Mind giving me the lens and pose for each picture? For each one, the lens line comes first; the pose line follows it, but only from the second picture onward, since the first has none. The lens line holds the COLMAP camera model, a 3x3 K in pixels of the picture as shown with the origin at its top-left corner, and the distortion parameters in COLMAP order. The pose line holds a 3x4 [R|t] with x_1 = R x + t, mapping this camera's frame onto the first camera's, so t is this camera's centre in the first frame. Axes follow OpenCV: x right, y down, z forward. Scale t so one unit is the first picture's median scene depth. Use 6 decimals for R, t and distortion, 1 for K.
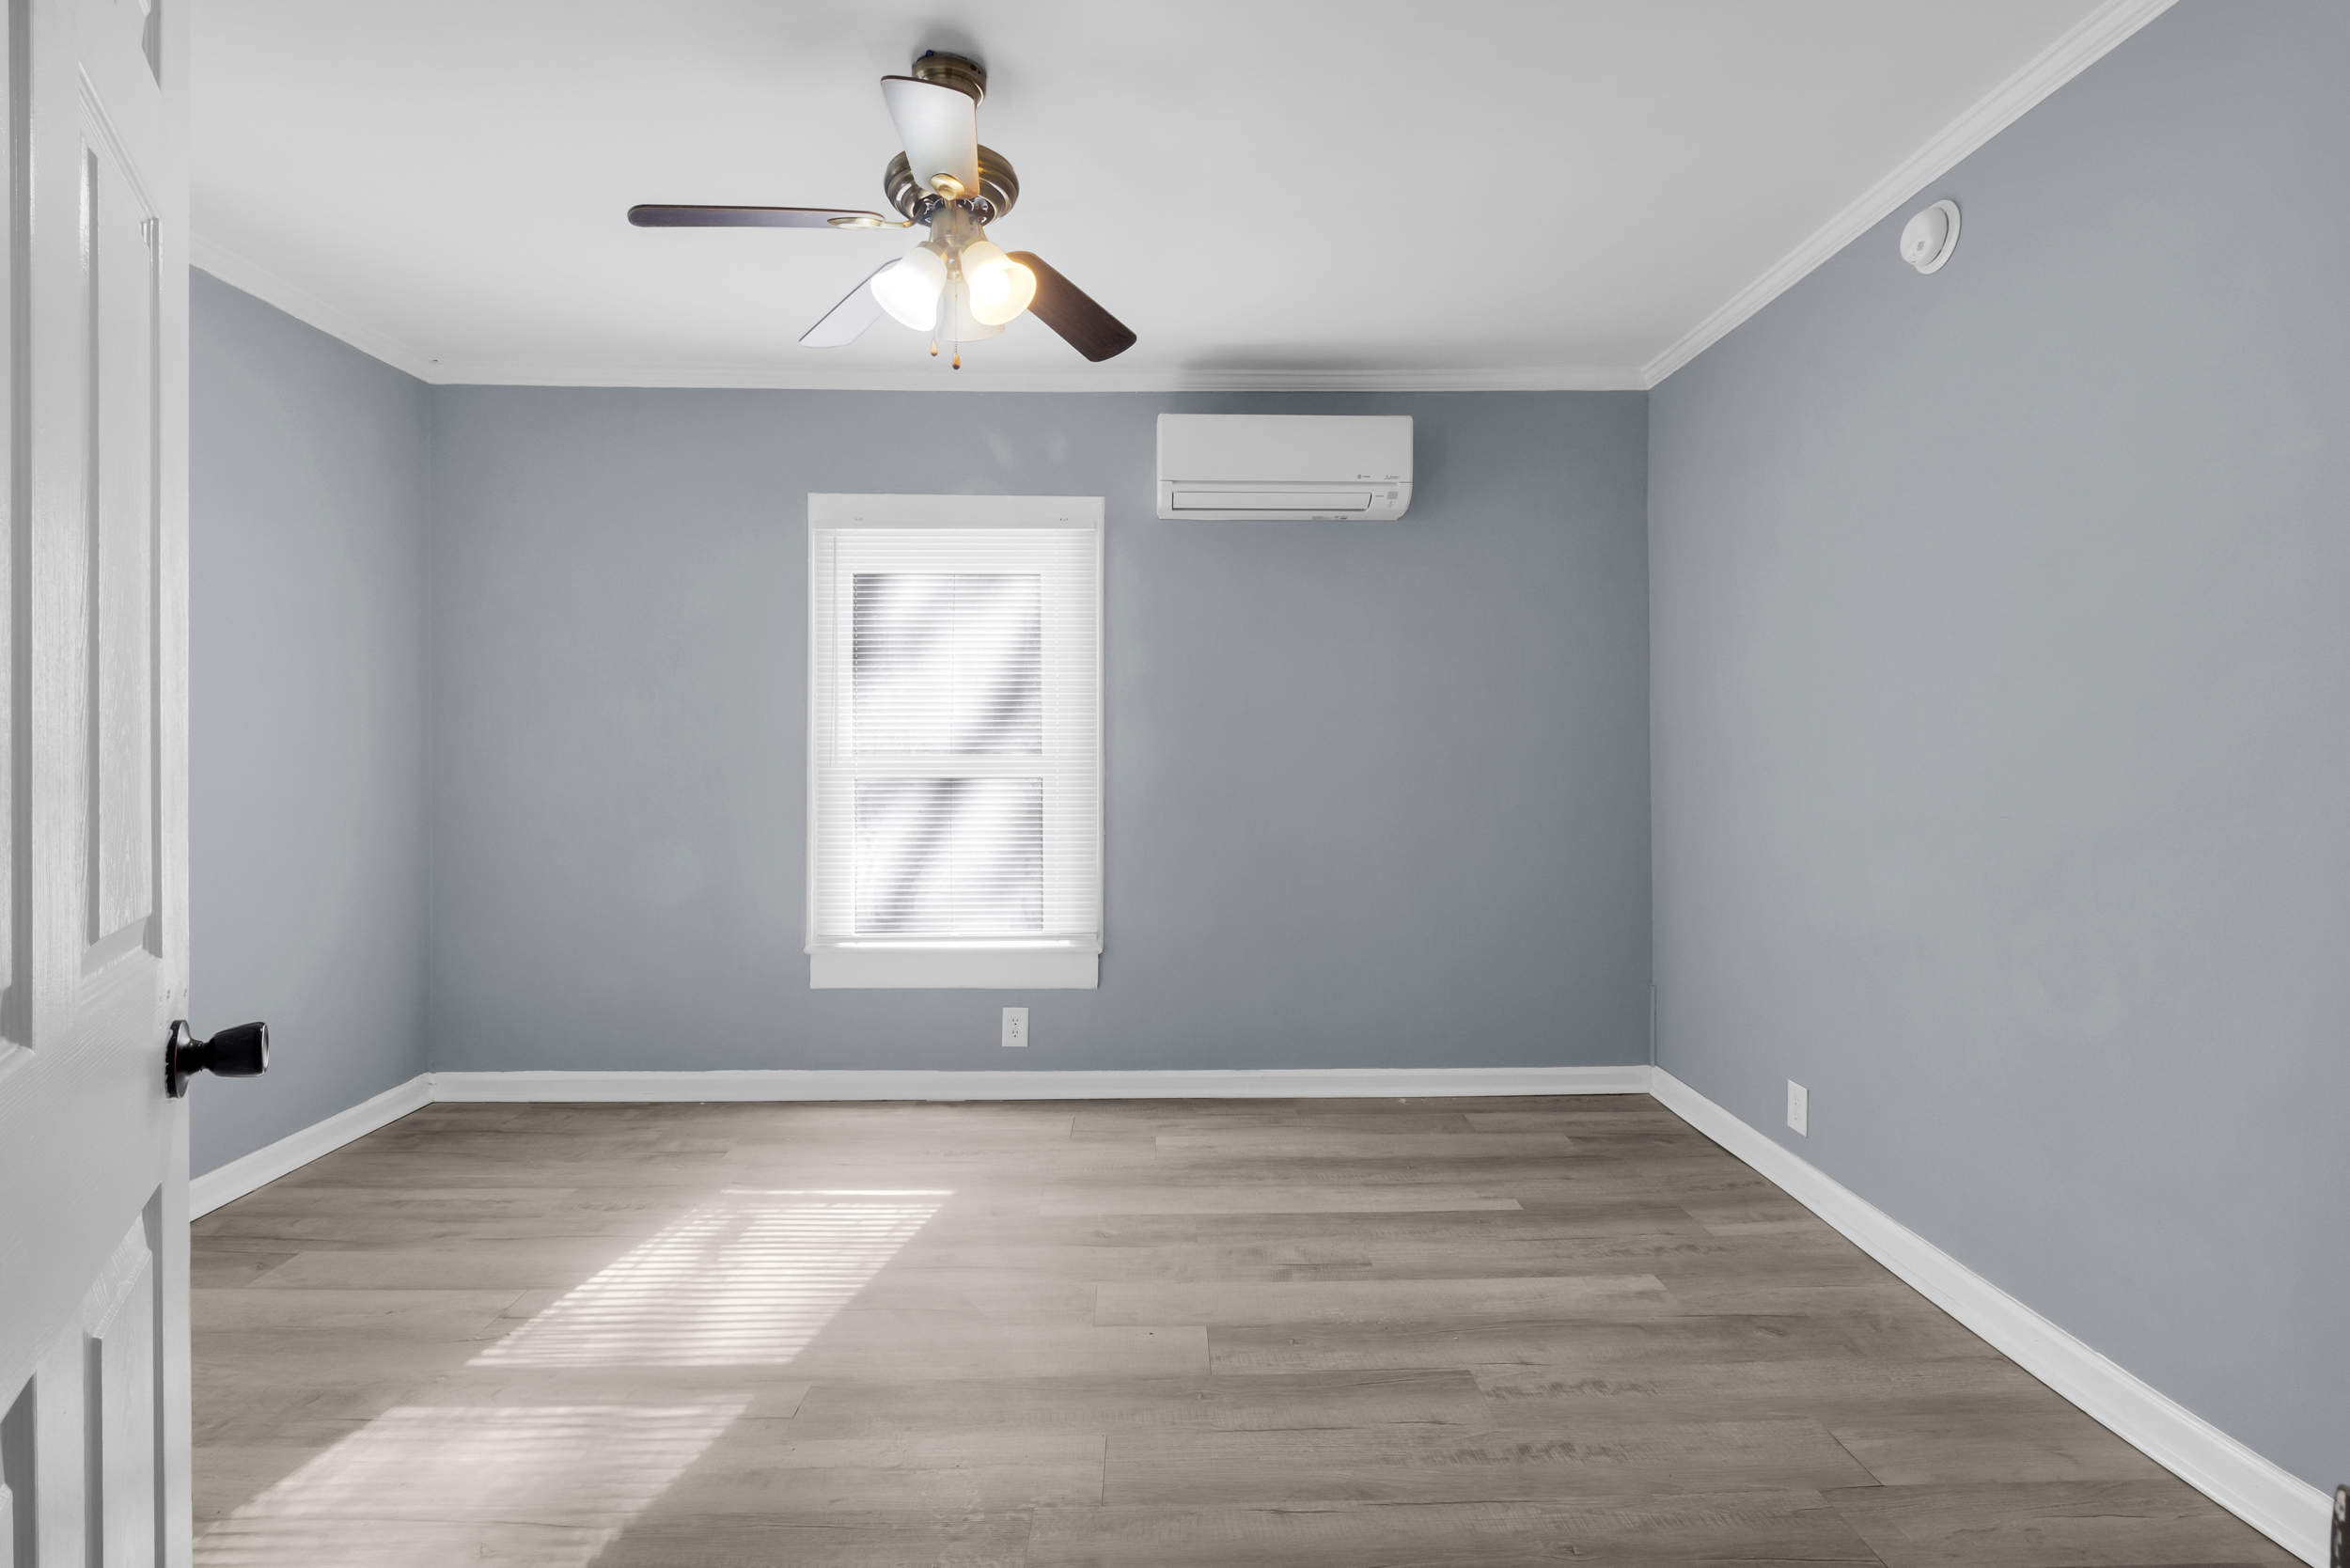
lens RADIAL K [[1131.8, 0, 1176.8], [0, 1131.8, 769.6], [0, 0, 1]] dist [0.000550, -0.000226]
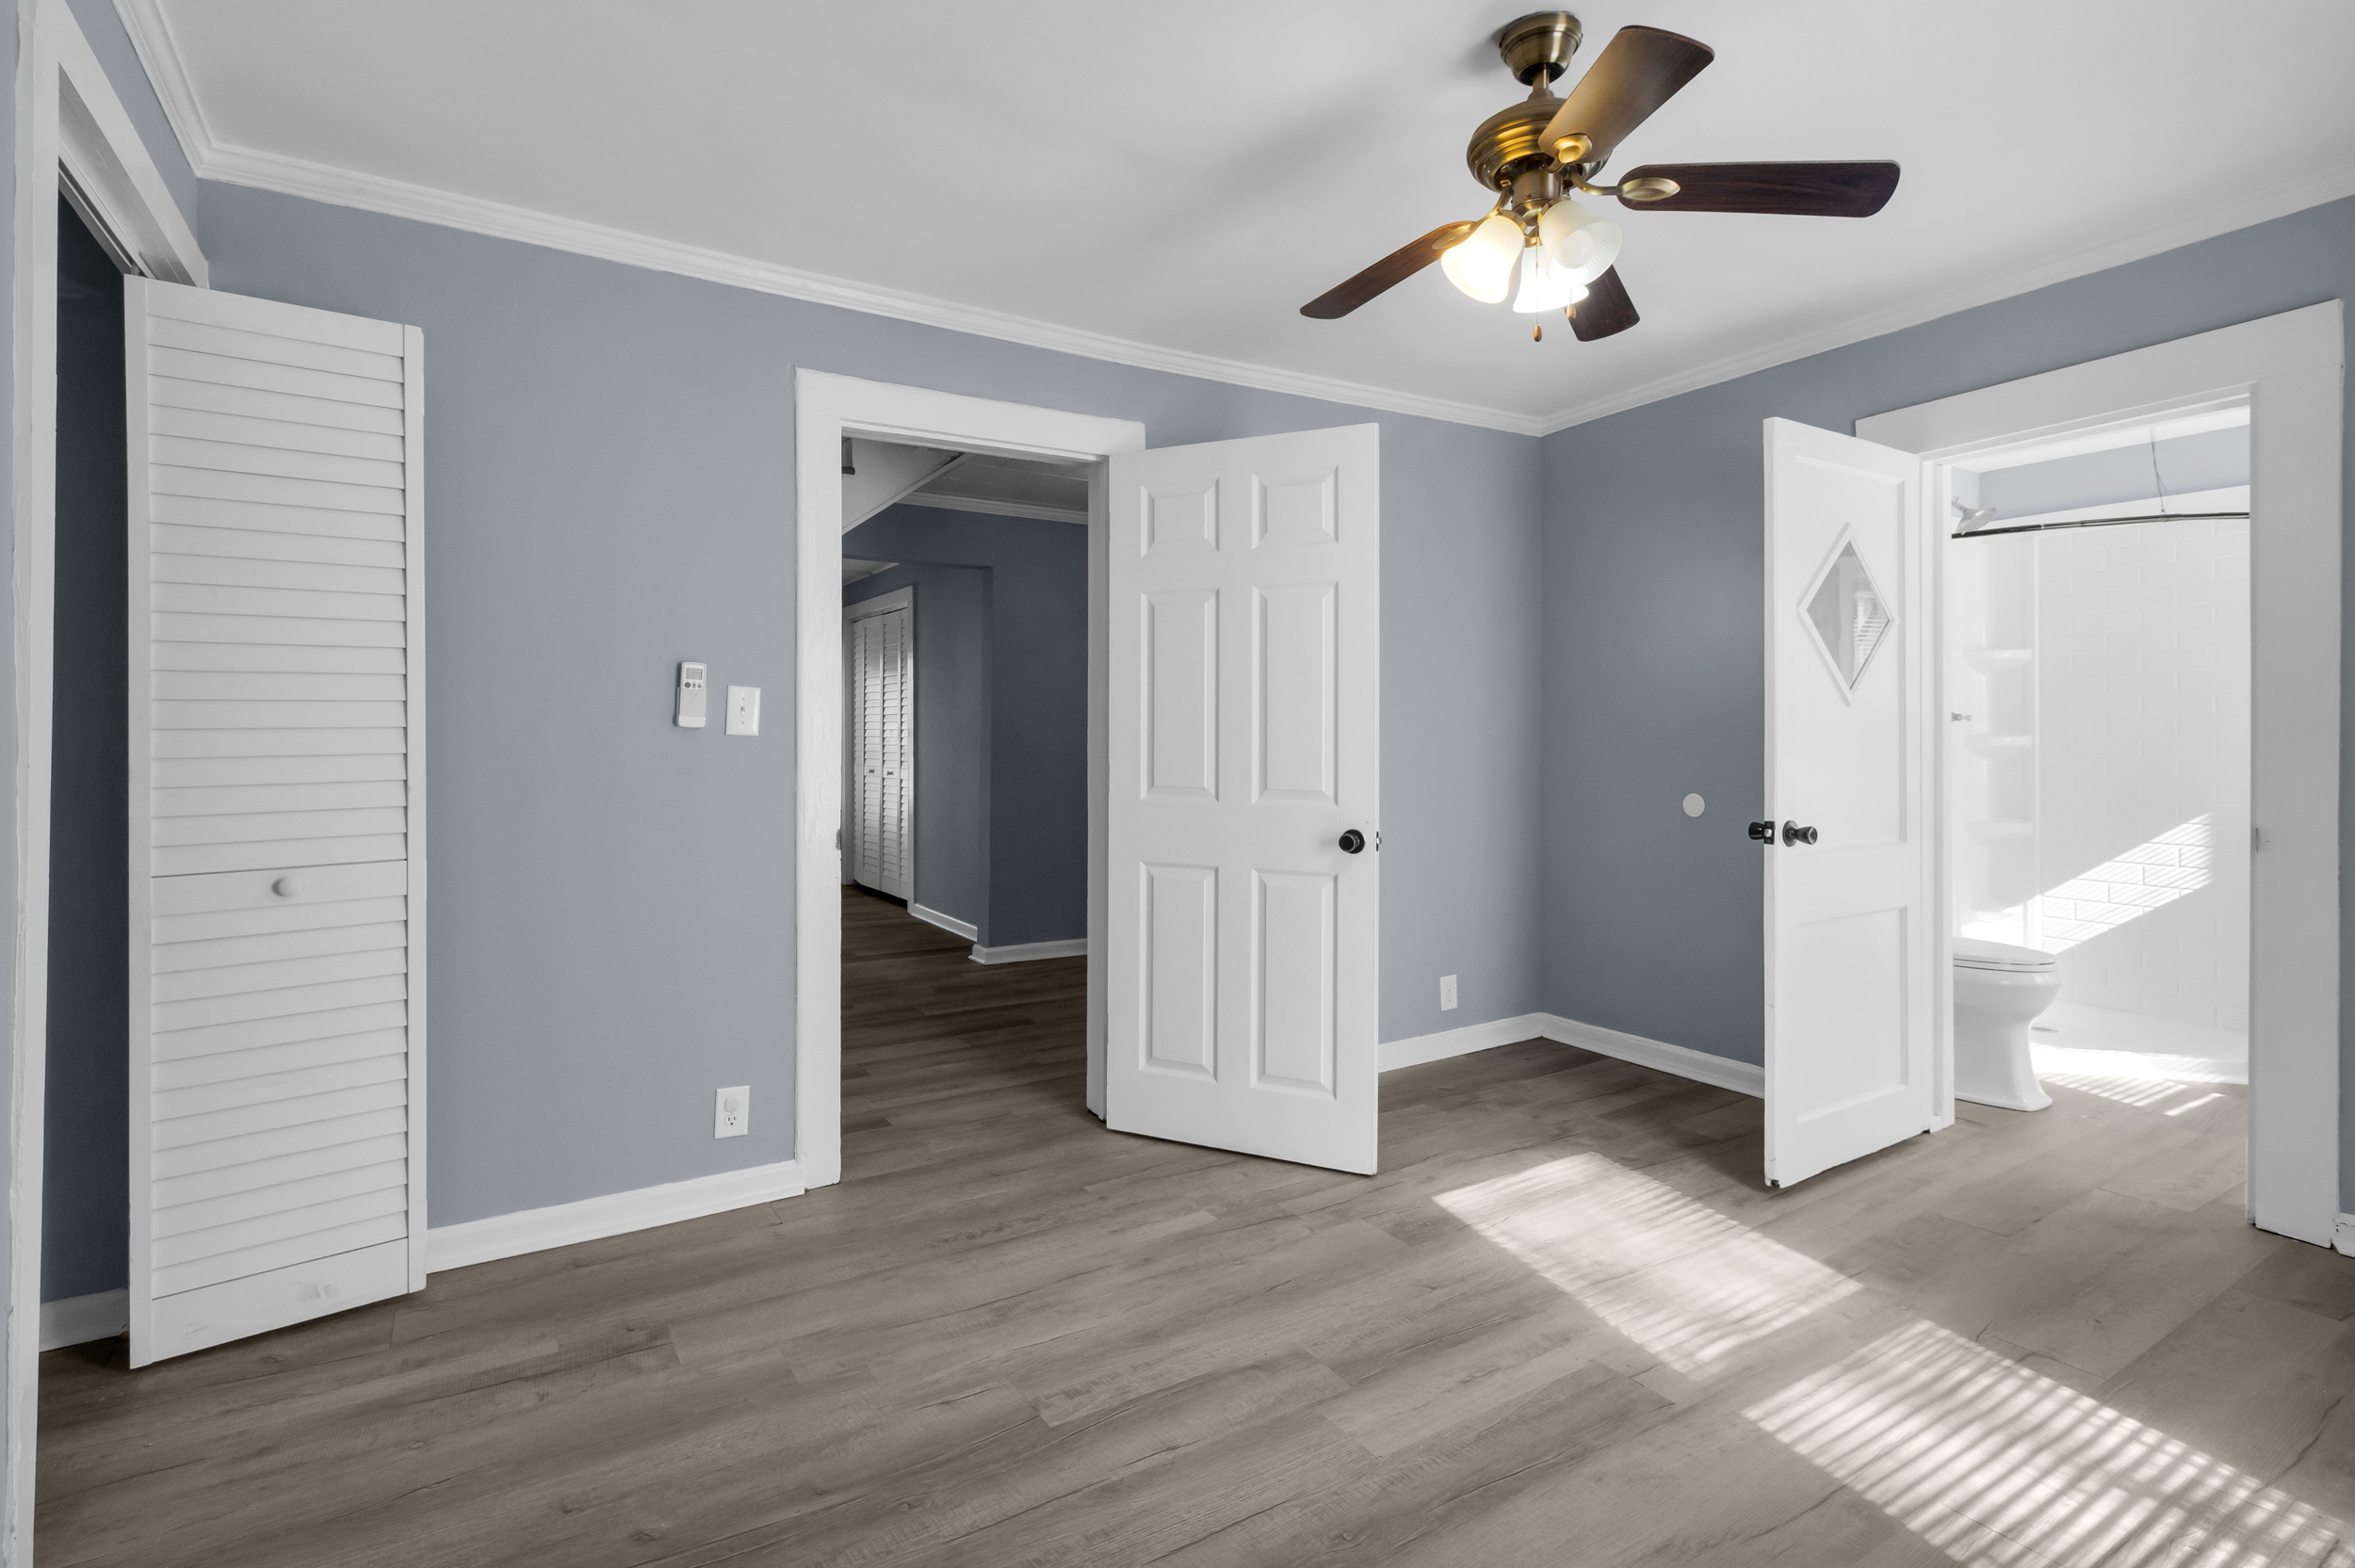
lens RADIAL K [[1134.0, 0, 1175.8], [0, 1134.0, 739.0], [0, 0, 1]] dist [0.000550, -0.000226]
pose [[-0.866383, 0.003133, -0.499370, 0.537007], [-0.001420, 0.999961, 0.008737, -0.027920], [0.499378, 0.008279, -0.866345, 1.655455]]
